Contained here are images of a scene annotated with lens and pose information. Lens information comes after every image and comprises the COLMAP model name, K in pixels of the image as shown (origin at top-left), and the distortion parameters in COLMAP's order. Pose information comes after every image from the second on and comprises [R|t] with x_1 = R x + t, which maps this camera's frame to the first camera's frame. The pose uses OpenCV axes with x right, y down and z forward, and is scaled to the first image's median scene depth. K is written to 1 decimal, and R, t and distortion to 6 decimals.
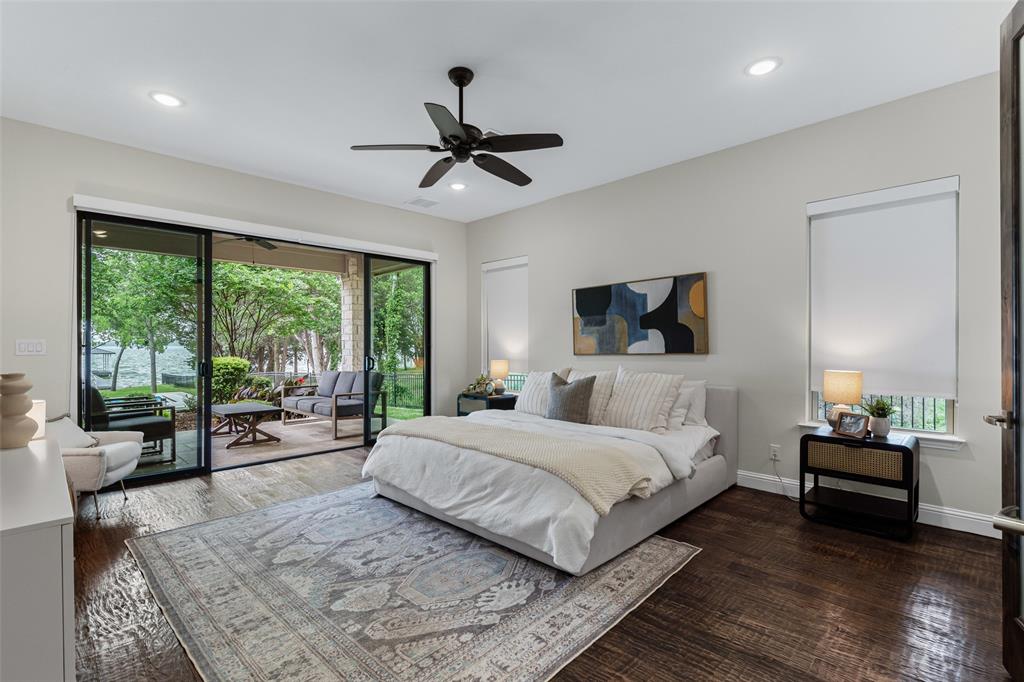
lens RADIAL K [[474.5, 0, 507.6], [0, 474.5, 346.7], [0, 0, 1]] dist [-0.006875, -0.000275]
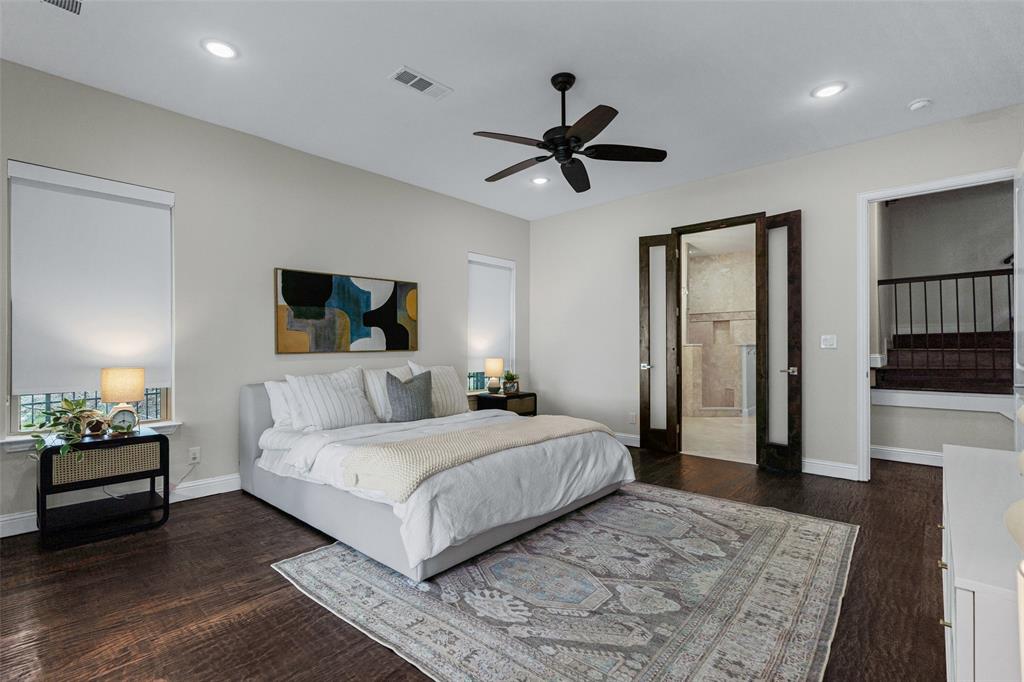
lens RADIAL K [[463.8, 0, 509.6], [0, 463.8, 347.7], [0, 0, 1]] dist [0.001026, 0.000154]
pose [[-0.050219, 0.002546, 0.998735, -1.106649], [0.002026, 0.999995, -0.002448, 0.017364], [-0.998736, 0.001901, -0.050224, 1.163365]]
